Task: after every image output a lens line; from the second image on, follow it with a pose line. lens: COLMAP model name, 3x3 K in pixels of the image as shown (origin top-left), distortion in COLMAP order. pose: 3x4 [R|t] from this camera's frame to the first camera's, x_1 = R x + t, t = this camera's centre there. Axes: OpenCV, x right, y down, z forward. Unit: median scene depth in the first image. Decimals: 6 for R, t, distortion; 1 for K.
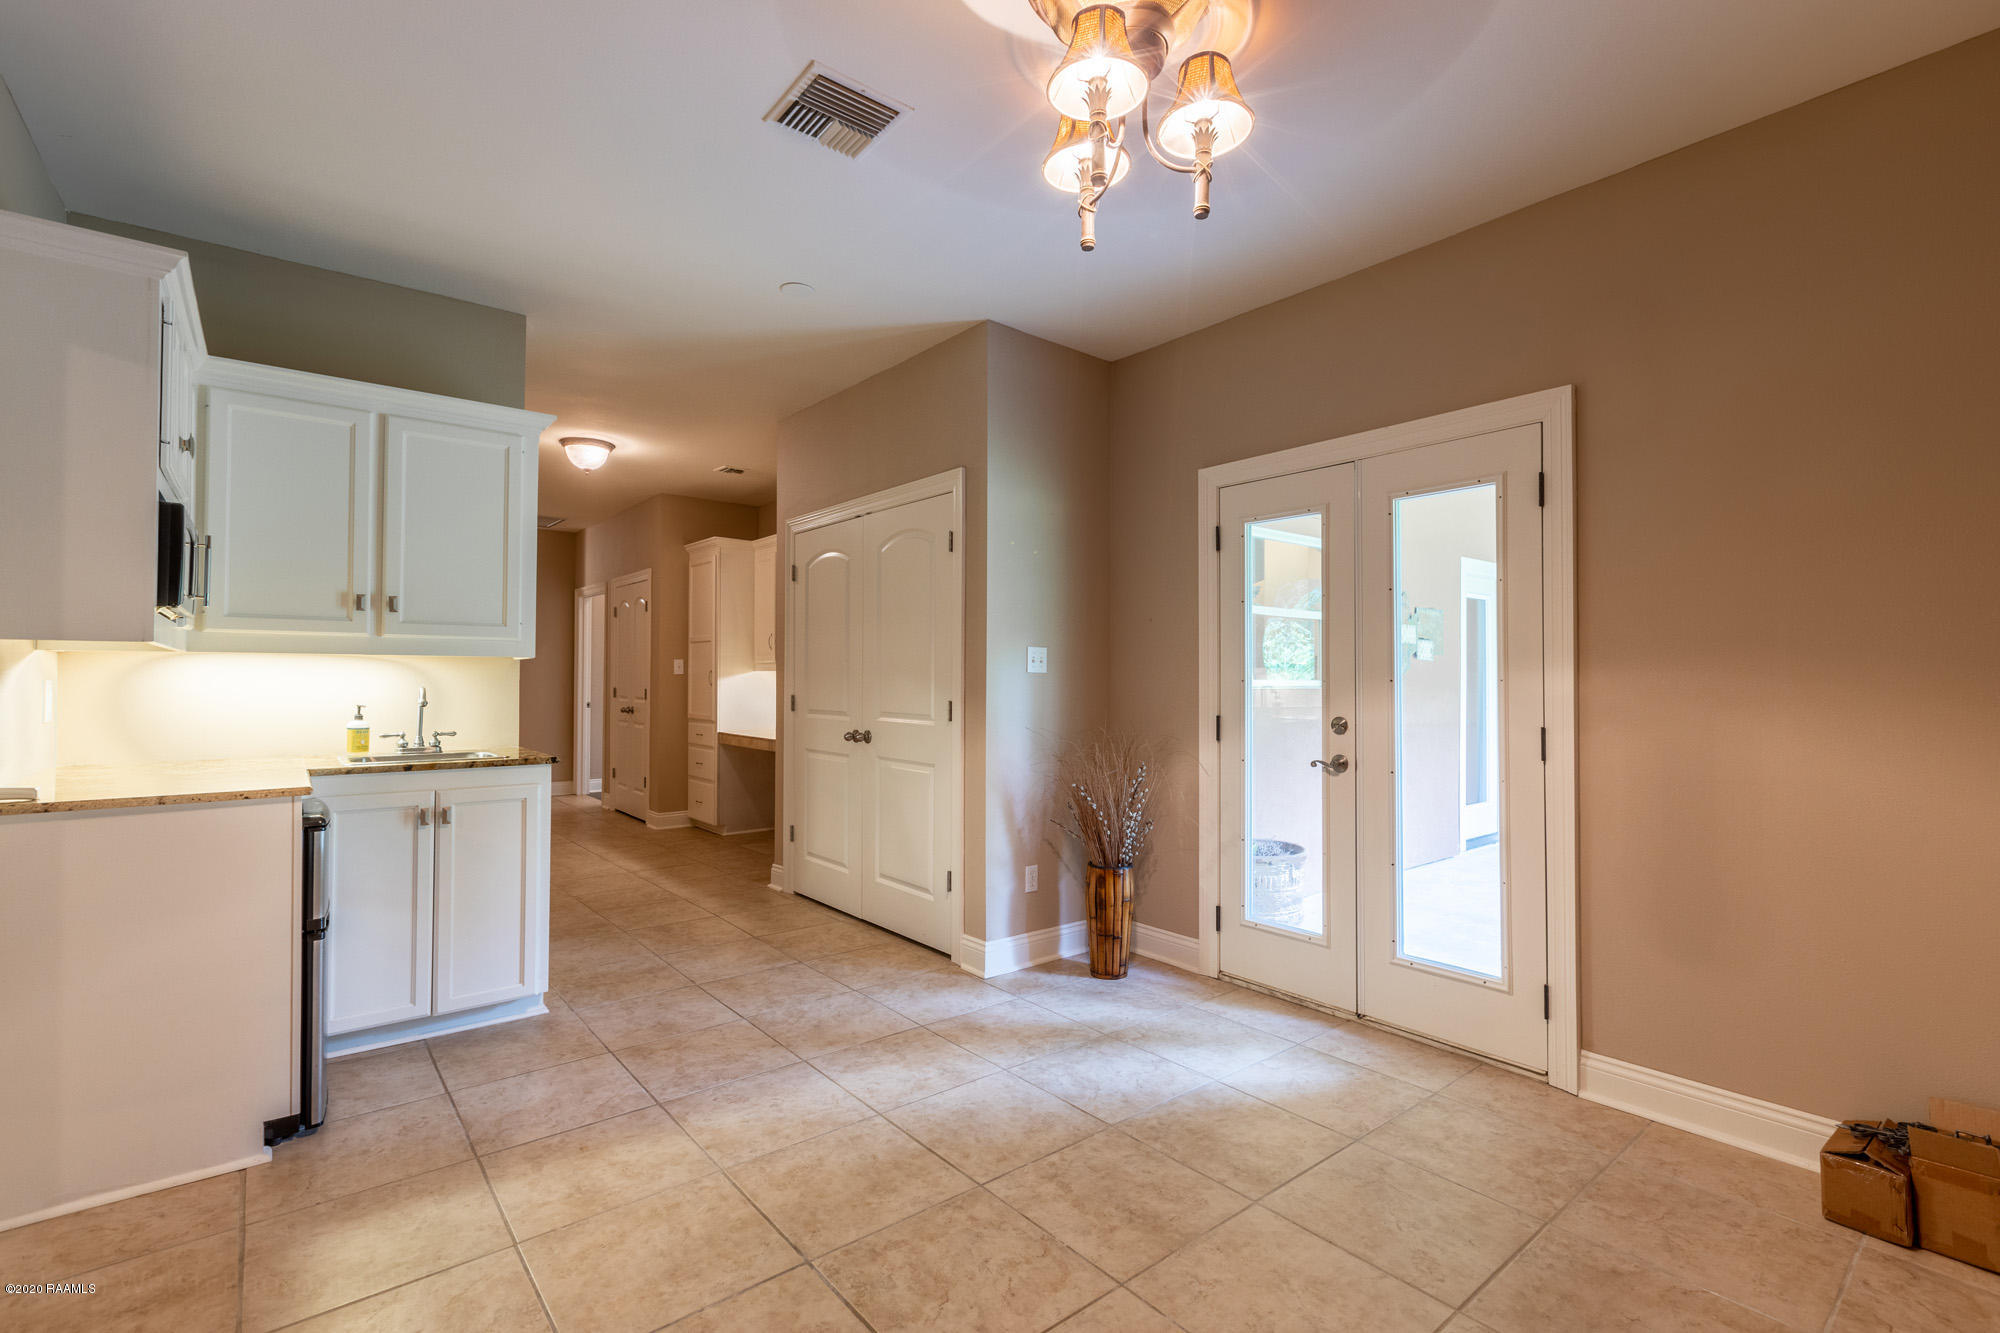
lens RADIAL K [[893.6, 0, 995.8], [0, 893.6, 665.2], [0, 0, 1]] dist [0.001077, -0.000149]
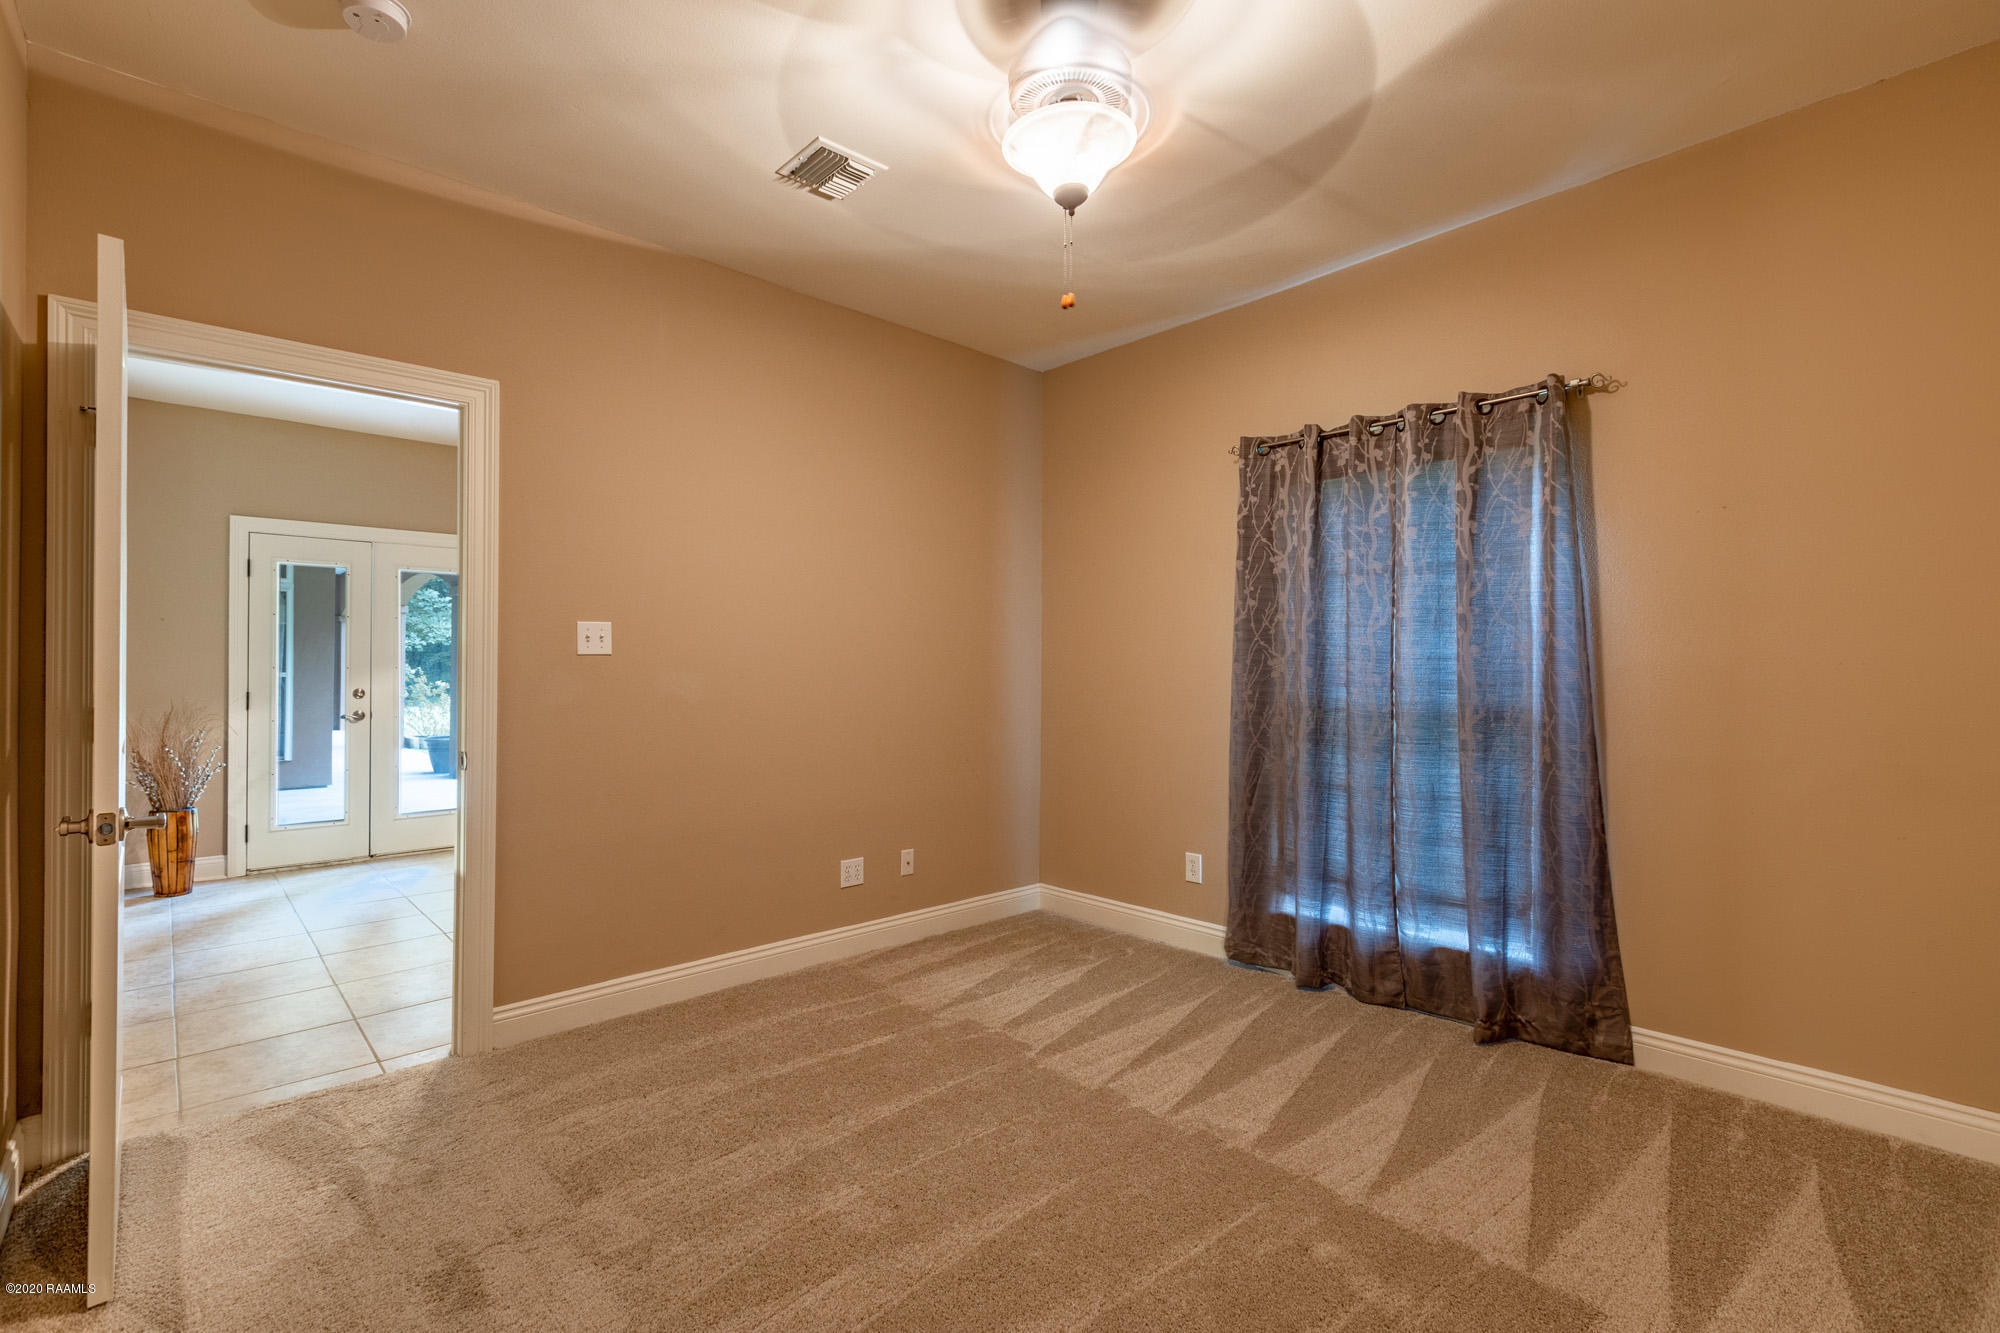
lens RADIAL K [[893.6, 0, 995.8], [0, 893.6, 665.2], [0, 0, 1]] dist [0.001077, -0.000149]
pose [[-0.064356, -0.004566, 0.997917, -1.423941], [-0.026215, 0.999652, 0.002883, -0.024731], [-0.997583, -0.025975, -0.064453, -0.117713]]
